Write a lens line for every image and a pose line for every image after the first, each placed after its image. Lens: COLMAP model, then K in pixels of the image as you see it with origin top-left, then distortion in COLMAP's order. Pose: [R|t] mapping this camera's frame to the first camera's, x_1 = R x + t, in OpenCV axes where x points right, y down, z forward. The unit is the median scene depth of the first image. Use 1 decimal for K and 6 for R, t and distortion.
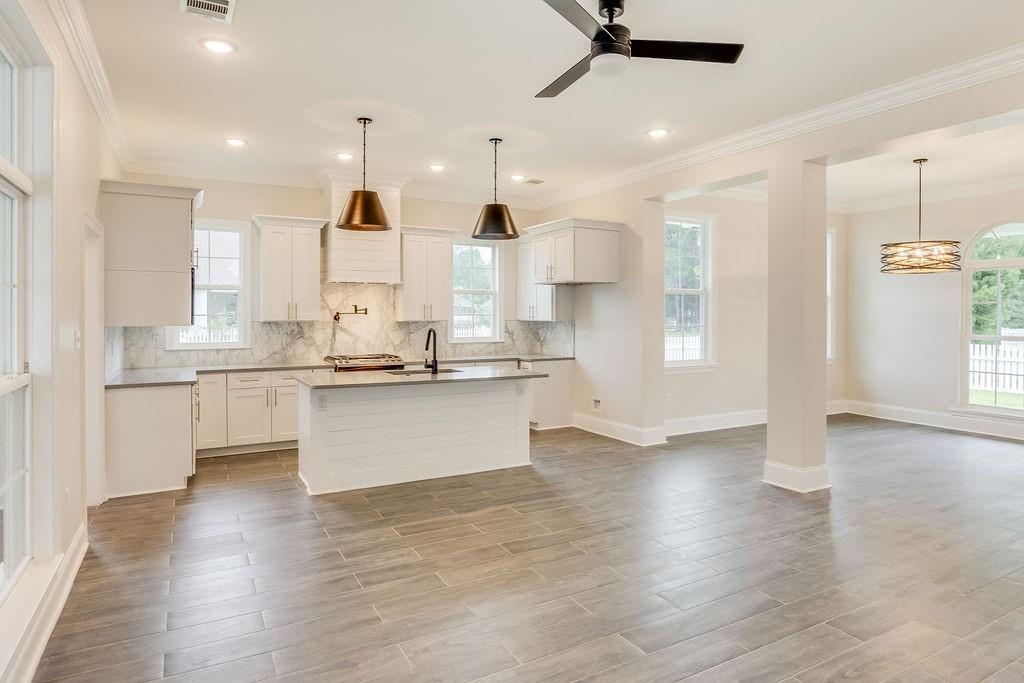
lens RADIAL K [[606.6, 0, 509.6], [0, 606.6, 317.6], [0, 0, 1]] dist [-0.024938, 0.002893]
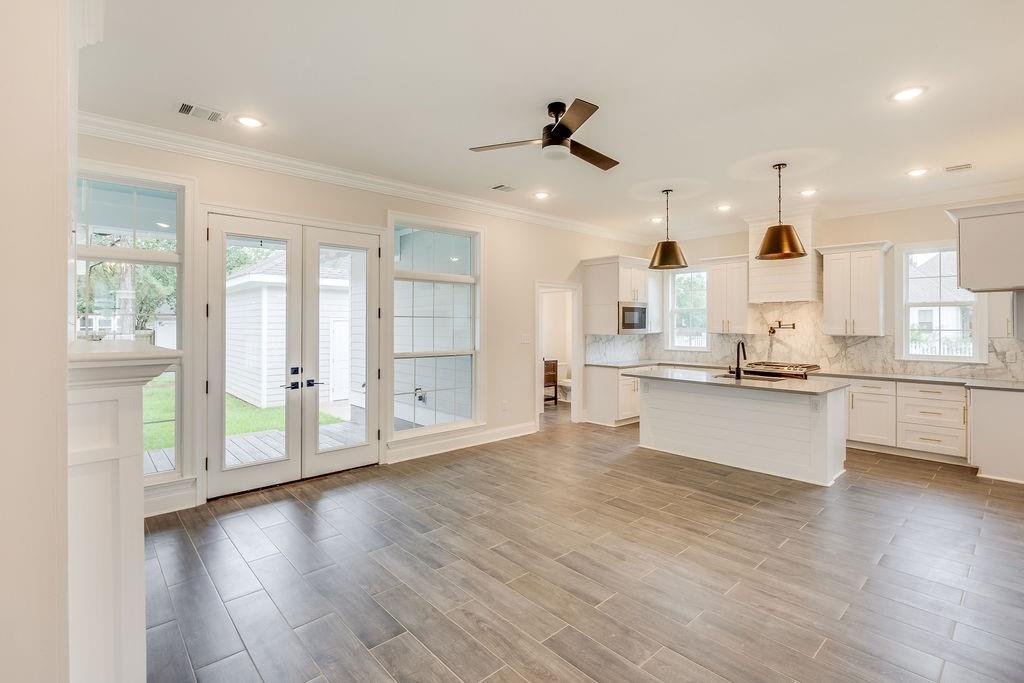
lens RADIAL K [[469.5, 0, 521.0], [0, 469.5, 326.2], [0, 0, 1]] dist [-0.002660, 0.001952]
pose [[0.241637, -0.000500, -0.970367, 0.662407], [-0.007507, 0.999969, -0.002385, -0.005396], [0.970338, 0.007861, 0.241626, 0.365185]]
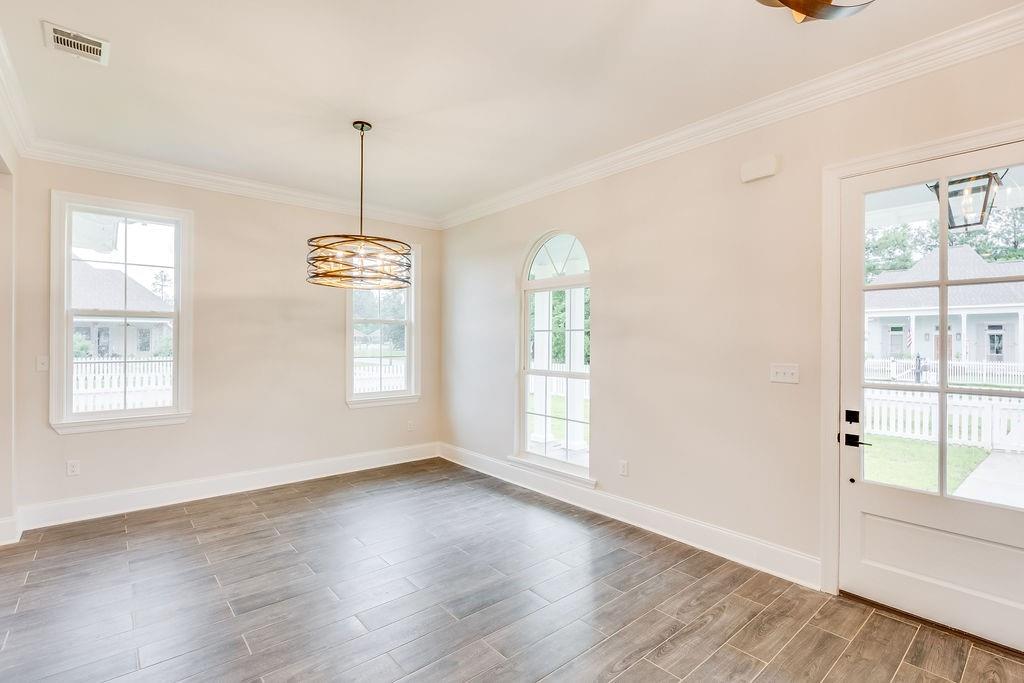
lens RADIAL K [[482.0, 0, 513.7], [0, 482.0, 341.2], [0, 0, 1]] dist [-0.001689, -0.002075]
pose [[0.978400, -0.001326, 0.206718, 0.825955], [0.002698, 0.999976, -0.006352, -0.007286], [-0.206705, 0.006772, 0.978380, 0.460760]]
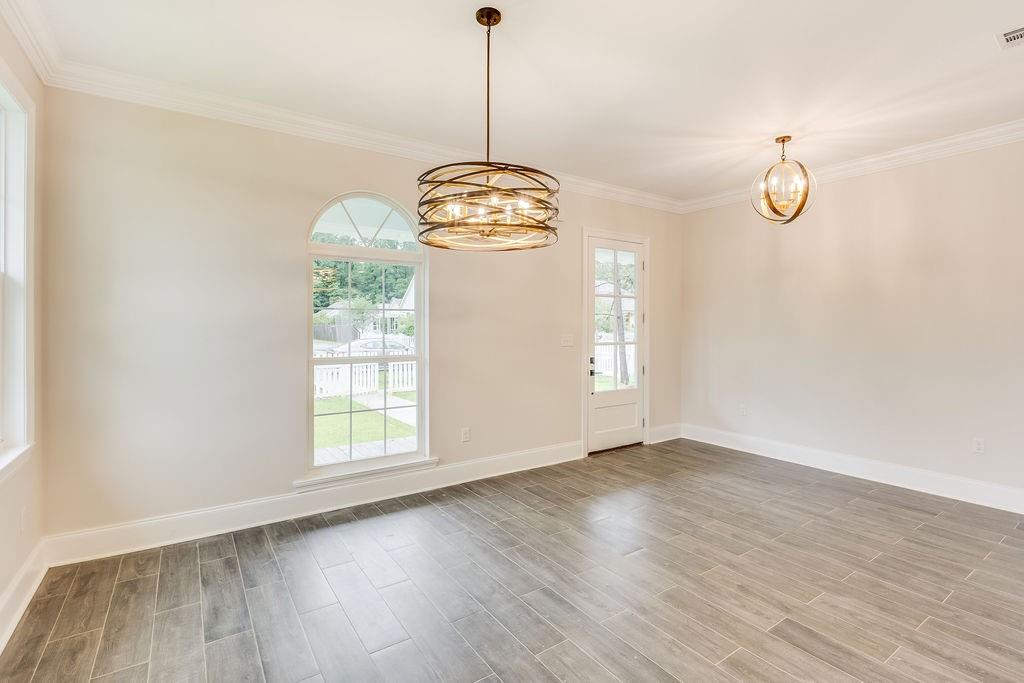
lens RADIAL K [[482.0, 0, 513.7], [0, 482.0, 318.8], [0, 0, 1]] dist [-0.001689, -0.002075]
pose [[-0.097721, 0.004176, 0.995205, 0.314570], [0.007869, 0.999963, -0.003423, -0.014310], [-0.995183, 0.007496, -0.097751, 1.134375]]
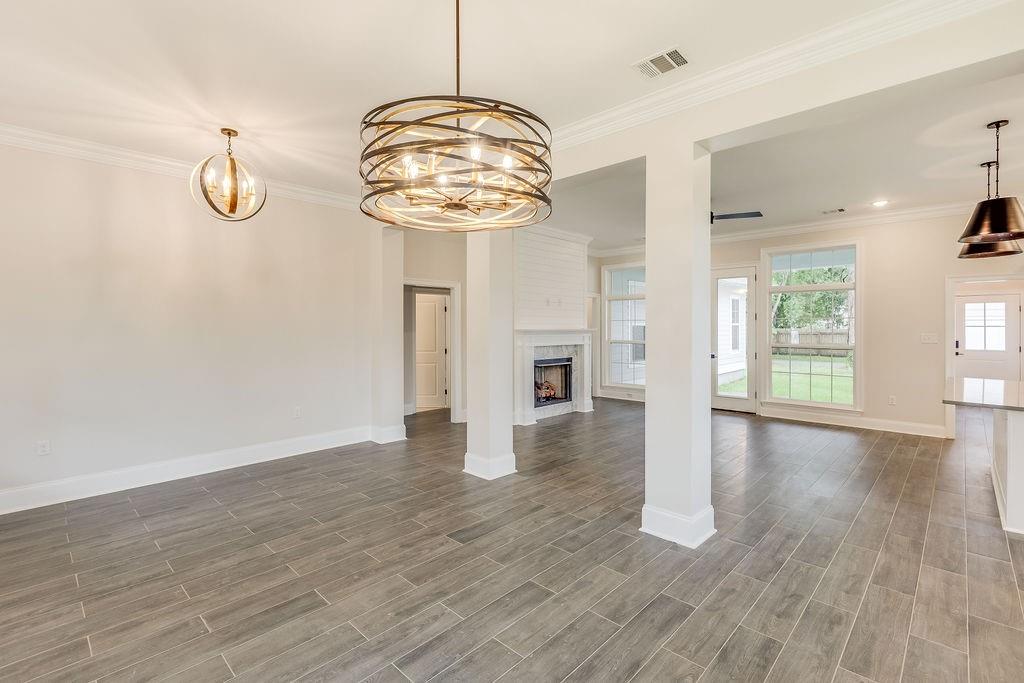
lens RADIAL K [[469.5, 0, 515.7], [0, 469.5, 321.8], [0, 0, 1]] dist [-0.002660, 0.001952]
pose [[-0.952704, -0.003928, -0.303874, 0.821381], [-0.004572, 0.999989, 0.001408, -0.013610], [0.303865, 0.002730, -0.952711, 1.436358]]
